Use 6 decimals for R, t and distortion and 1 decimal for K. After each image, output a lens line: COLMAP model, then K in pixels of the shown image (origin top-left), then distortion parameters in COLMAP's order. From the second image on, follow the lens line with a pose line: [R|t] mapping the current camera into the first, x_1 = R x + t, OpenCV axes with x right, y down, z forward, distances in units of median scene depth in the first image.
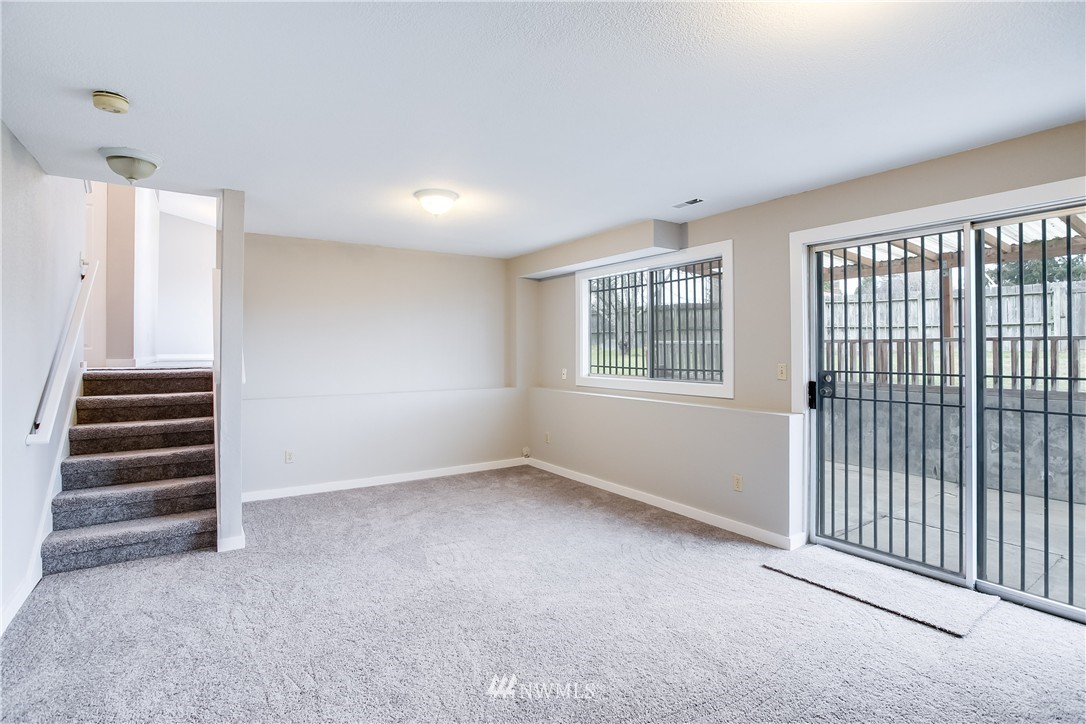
lens RADIAL K [[520.3, 0, 543.7], [0, 520.3, 353.9], [0, 0, 1]] dist [-0.028121, 0.000583]
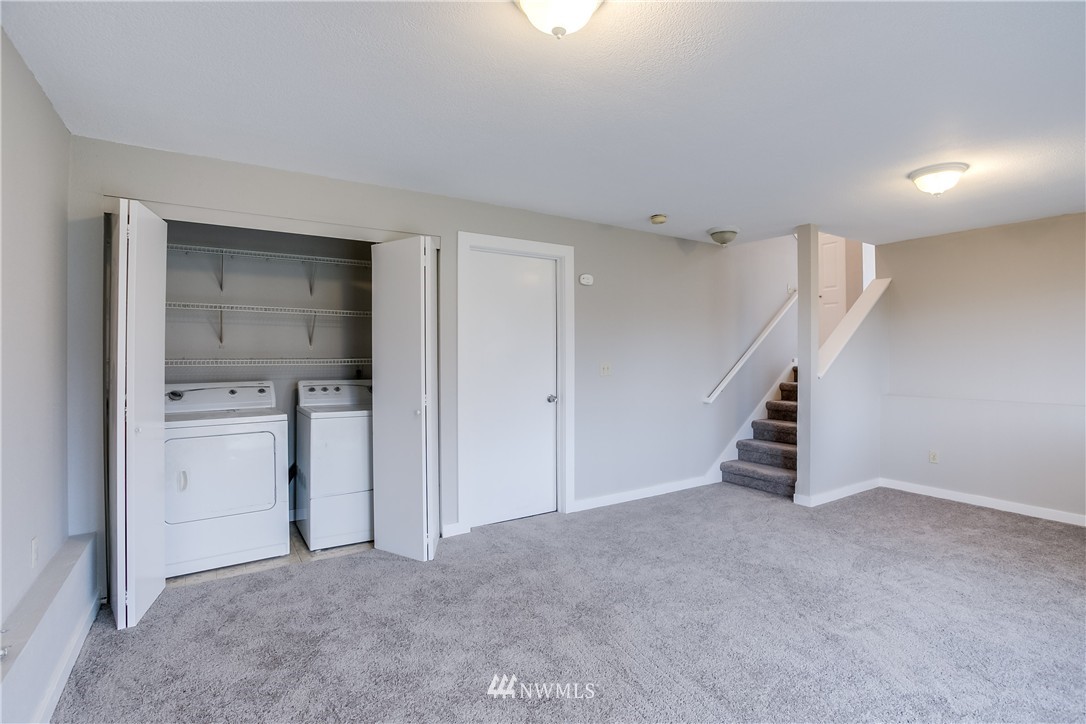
lens RADIAL K [[520.3, 0, 543.7], [0, 520.3, 353.9], [0, 0, 1]] dist [-0.028121, 0.000583]
pose [[-0.022196, -0.001871, -0.999752, 0.688037], [0.001517, 0.999997, -0.001905, 0.006769], [0.999752, -0.001559, -0.022193, 0.382747]]
